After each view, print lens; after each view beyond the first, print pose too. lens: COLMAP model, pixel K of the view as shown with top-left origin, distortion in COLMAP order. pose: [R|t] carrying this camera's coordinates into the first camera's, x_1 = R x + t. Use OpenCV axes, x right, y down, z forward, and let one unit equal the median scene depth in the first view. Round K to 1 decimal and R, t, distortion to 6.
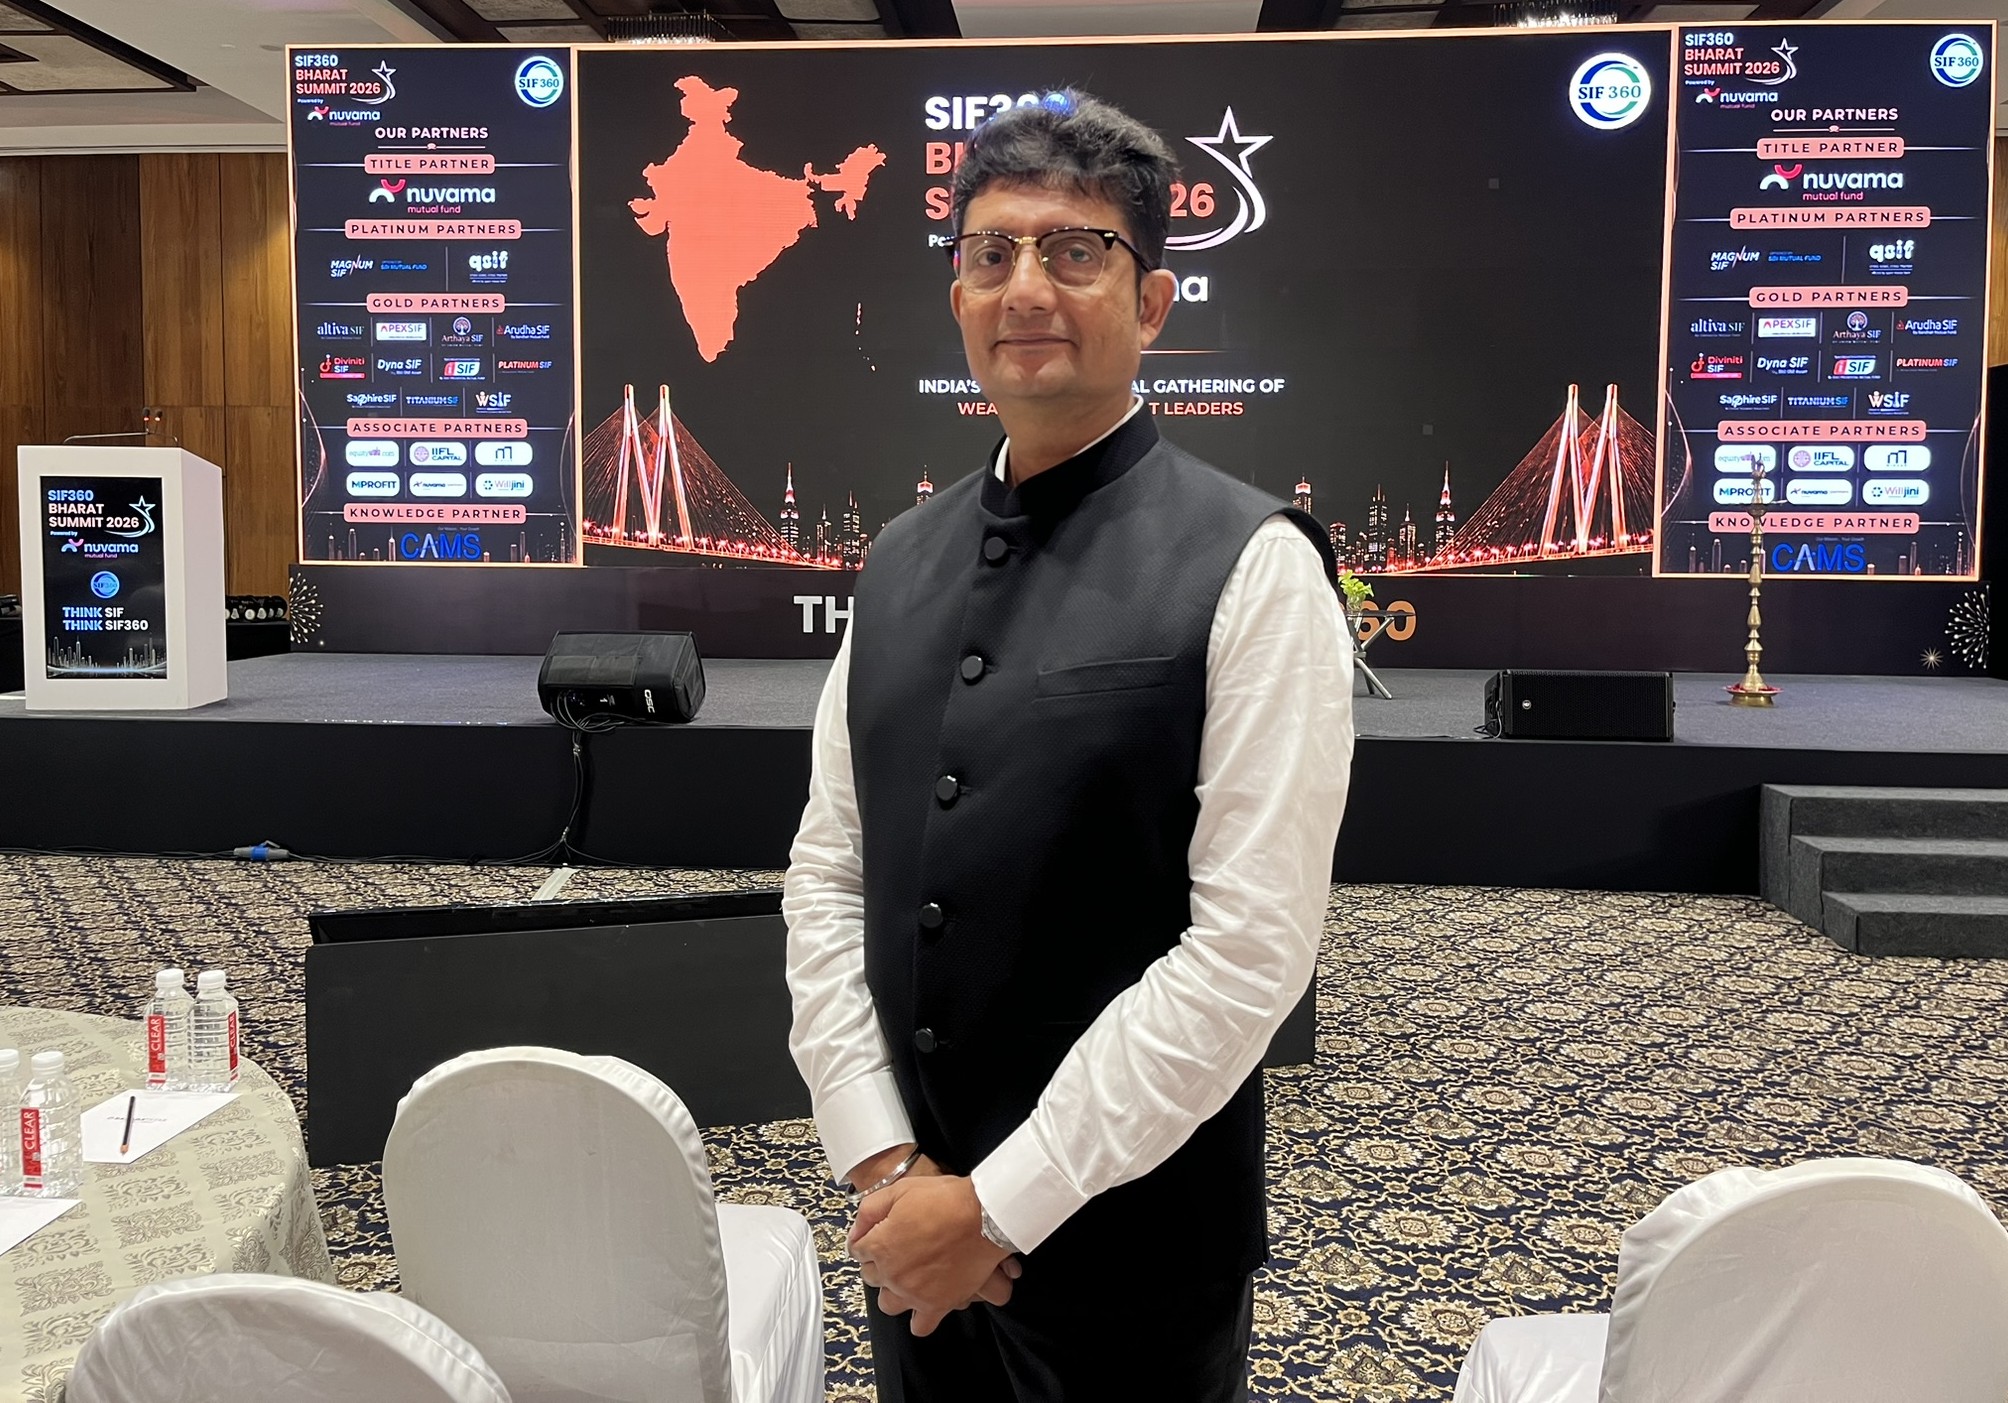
lens RADIAL K [[1693.8, 0, 1049.3], [0, 1693.8, 702.6], [0, 0, 1]] dist [0.018332, -0.014263]
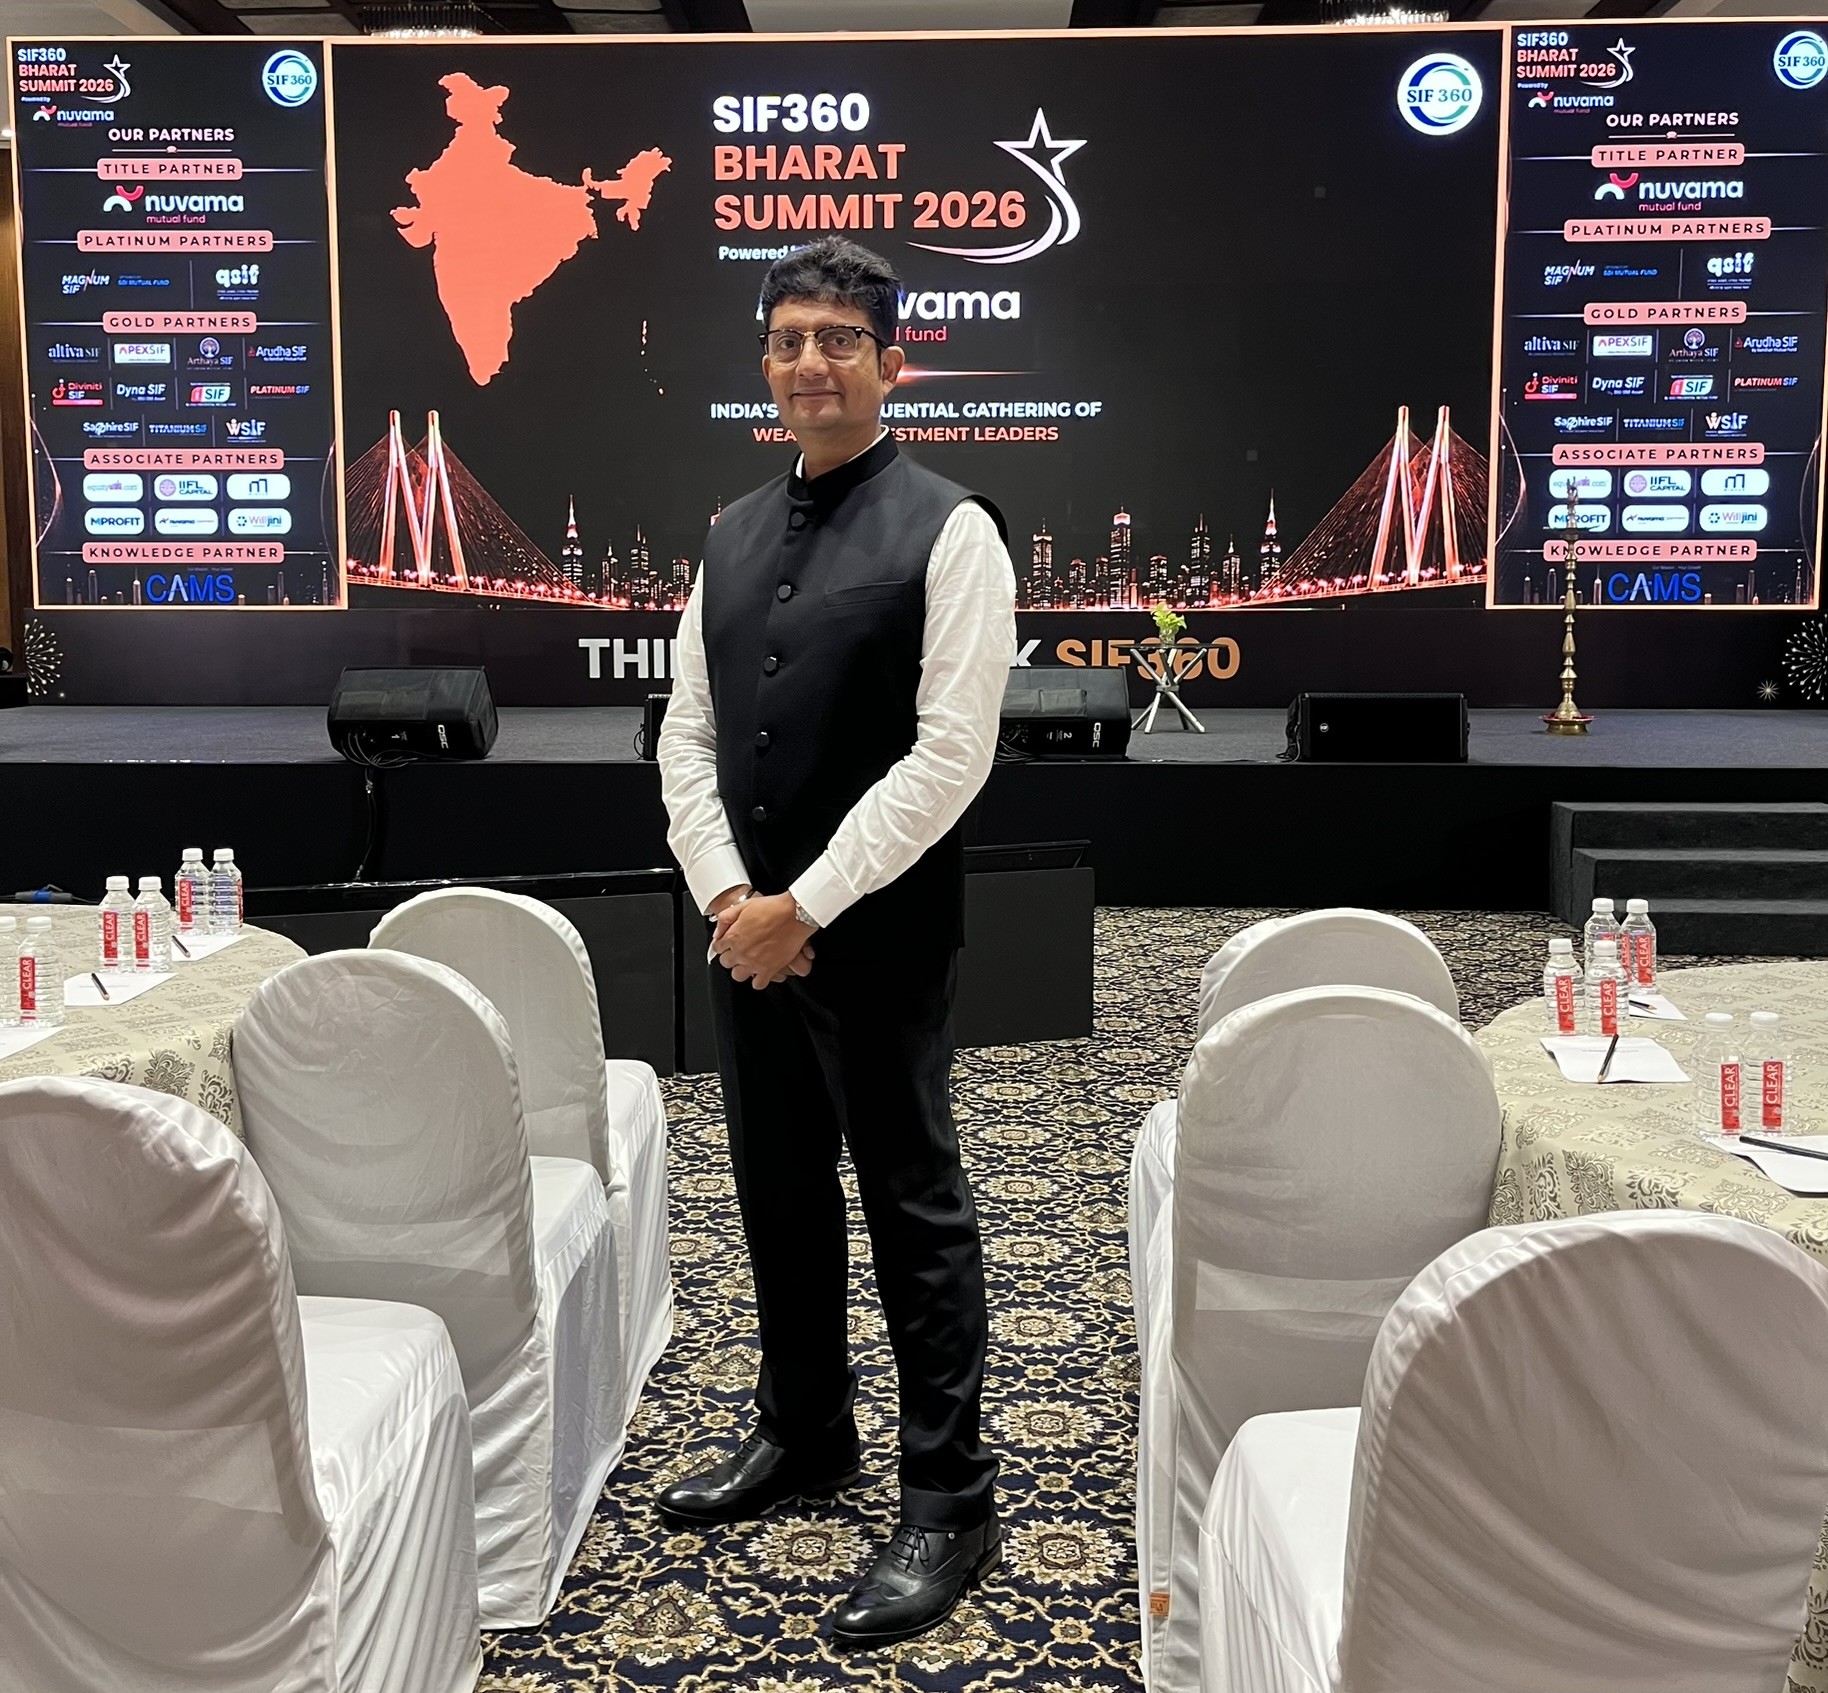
lens RADIAL K [[2030.2, 0, 914.0], [0, 2030.2, 846.5], [0, 0, 1]] dist [0.024050, -0.036120]
pose [[0.999602, -0.010447, 0.026200, 0.003223], [0.009701, 0.999548, 0.028439, 0.022949], [-0.026485, -0.028174, 0.999252, -0.132880]]
